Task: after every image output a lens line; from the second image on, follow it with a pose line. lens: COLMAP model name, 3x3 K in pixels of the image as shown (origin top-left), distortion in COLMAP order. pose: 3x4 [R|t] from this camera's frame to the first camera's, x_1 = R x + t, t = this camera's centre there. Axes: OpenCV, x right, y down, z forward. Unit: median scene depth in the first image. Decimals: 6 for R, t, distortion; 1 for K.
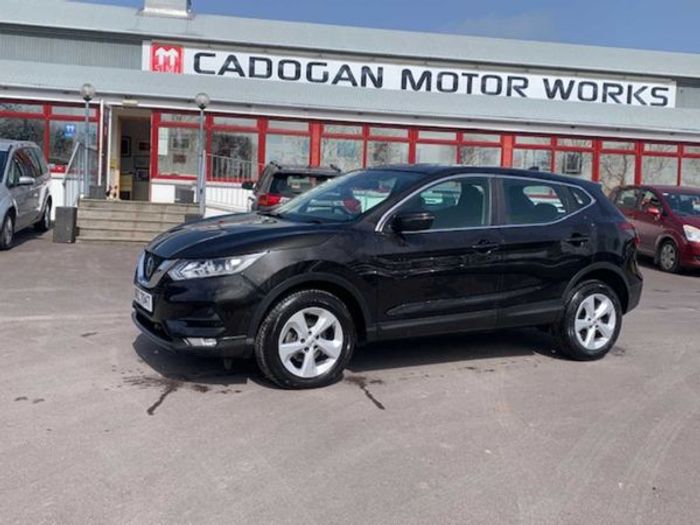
lens RADIAL K [[724.5, 0, 355.5], [0, 724.5, 258.6], [0, 0, 1]] dist [0.011798, 0.000000]
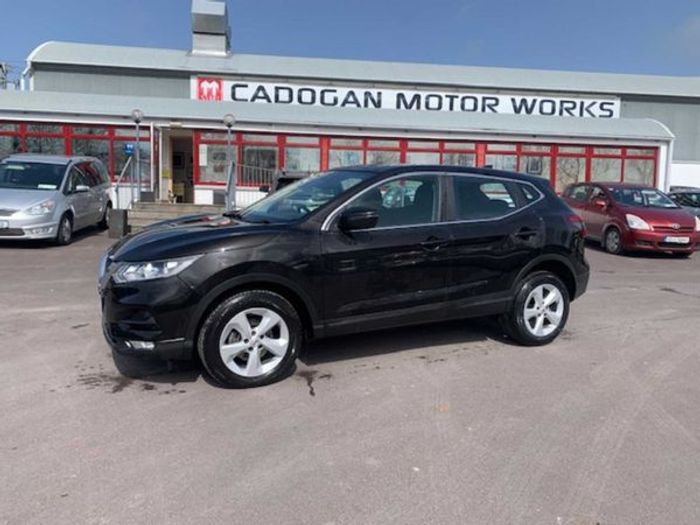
lens RADIAL K [[535.2, 0, 351.5], [0, 535.2, 265.4], [0, 0, 1]] dist [0.014005, -0.006798]
pose [[0.998831, -0.014211, -0.046201, 0.041527], [0.016195, 0.998949, 0.042874, -0.008103], [0.045543, -0.043572, 0.998012, 0.098692]]
